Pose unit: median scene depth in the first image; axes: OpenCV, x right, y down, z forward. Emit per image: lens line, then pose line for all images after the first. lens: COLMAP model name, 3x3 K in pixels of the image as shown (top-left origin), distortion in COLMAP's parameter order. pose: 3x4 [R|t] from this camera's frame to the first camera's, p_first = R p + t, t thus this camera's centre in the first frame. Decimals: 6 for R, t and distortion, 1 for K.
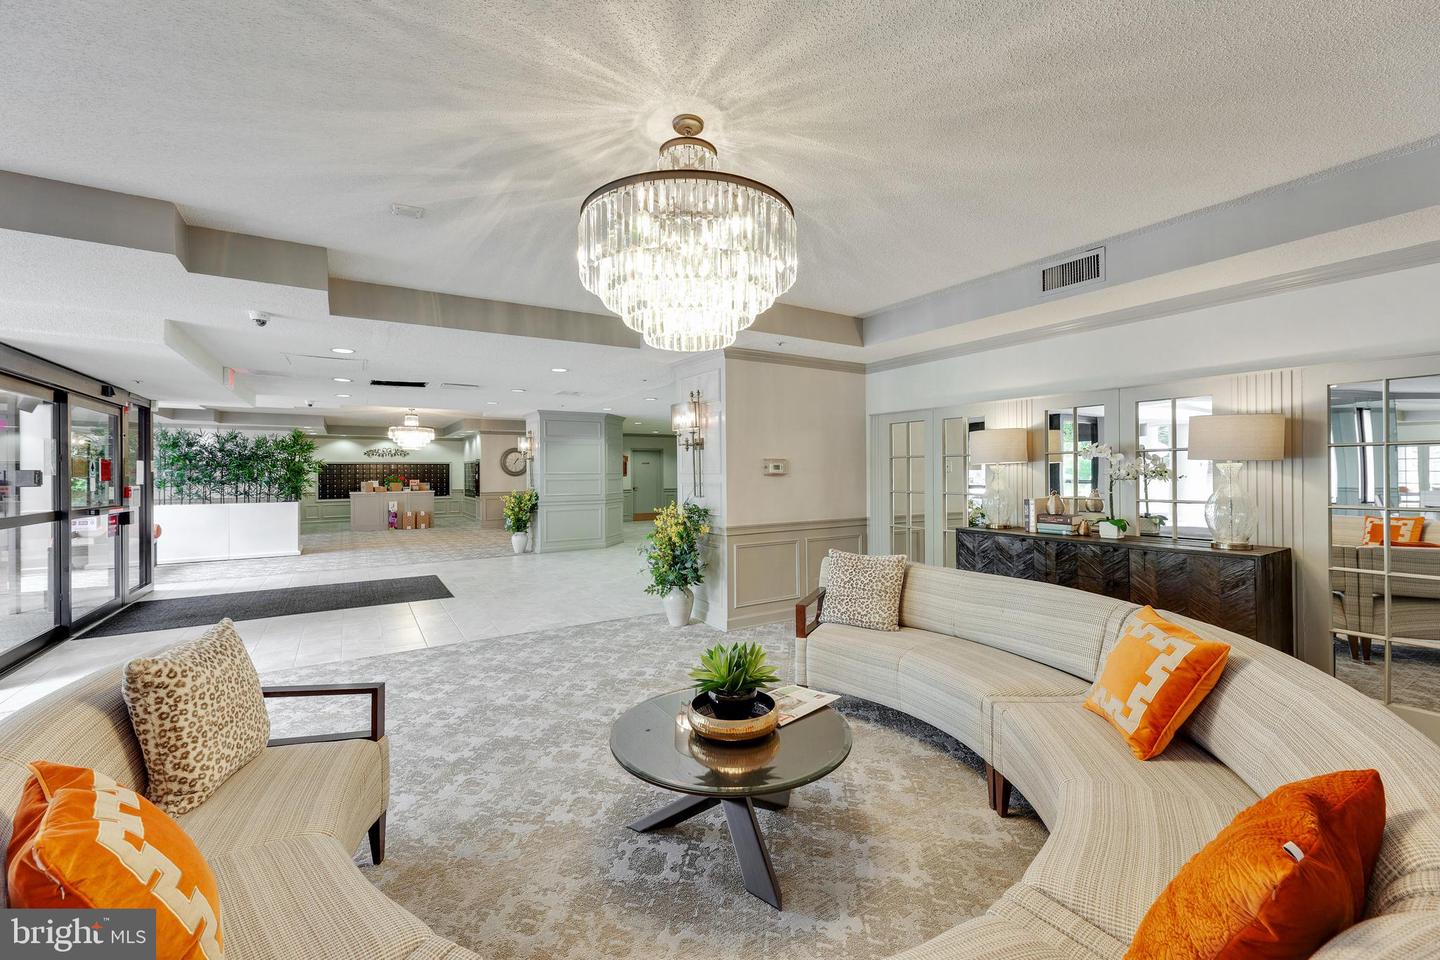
lens RADIAL K [[581.0, 0, 722.6], [0, 581.0, 474.3], [0, 0, 1]] dist [-0.000386, -0.000081]
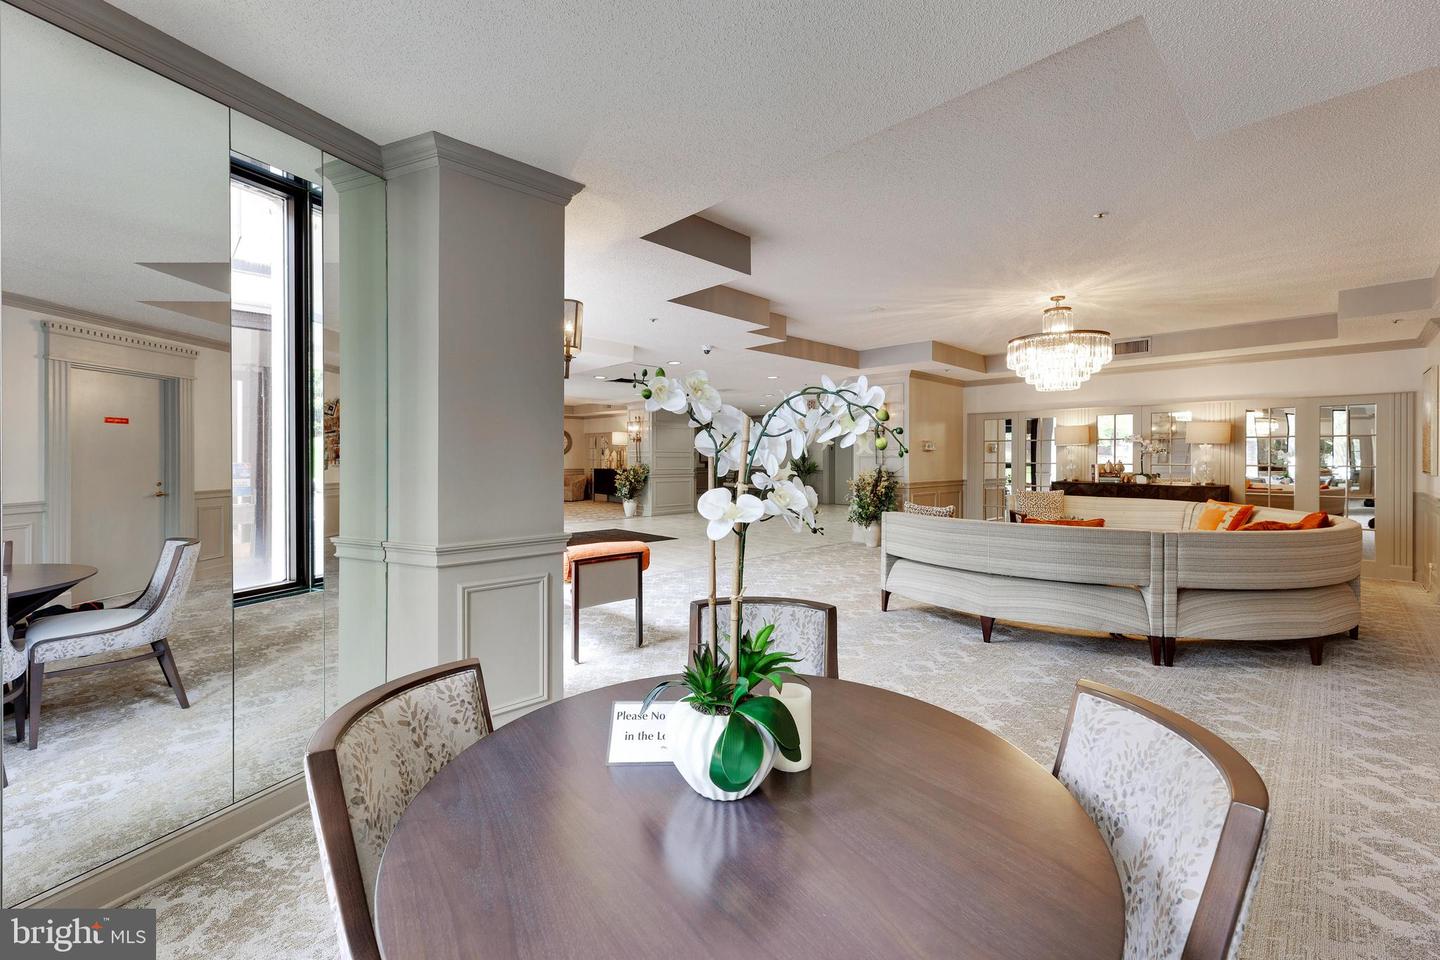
lens RADIAL K [[577.2, 0, 718.5], [0, 577.2, 462.6], [0, 0, 1]] dist [-0.000587, -0.000071]
pose [[0.981700, 0.008609, 0.190239, -0.425149], [-0.009140, 0.999956, 0.001912, 0.019180], [-0.190215, -0.003616, 0.981736, -0.242543]]
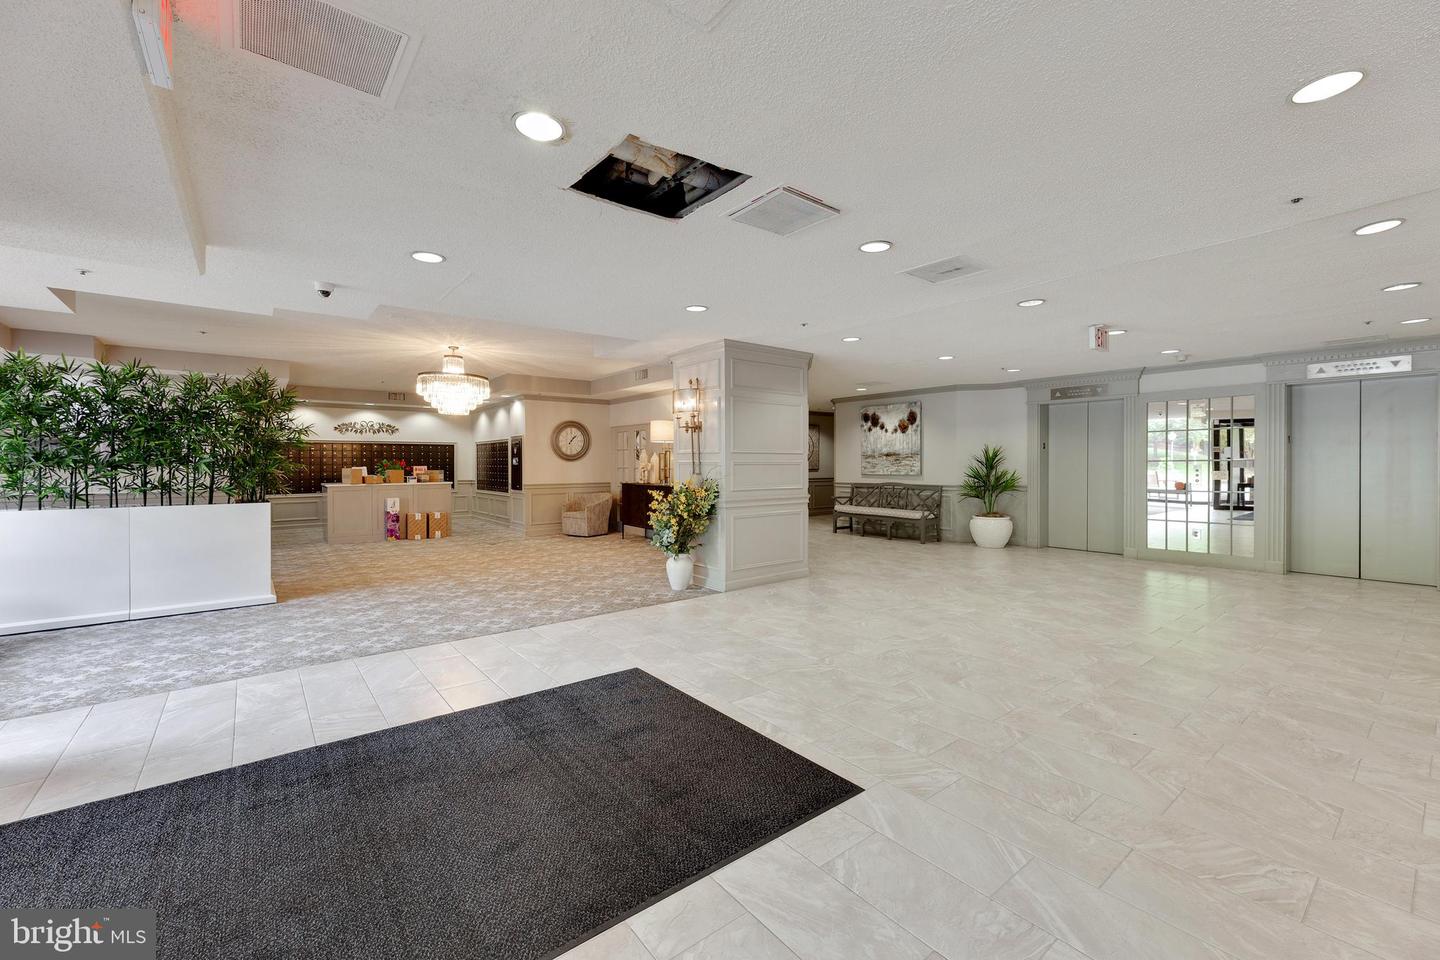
lens RADIAL K [[581.0, 0, 722.6], [0, 581.0, 474.3], [0, 0, 1]] dist [-0.000386, -0.000081]
pose [[0.994725, 0.002844, 0.102539, -0.390649], [-0.004290, 0.999894, 0.013879, 0.013112], [-0.102489, -0.014246, 0.994632, 0.448764]]
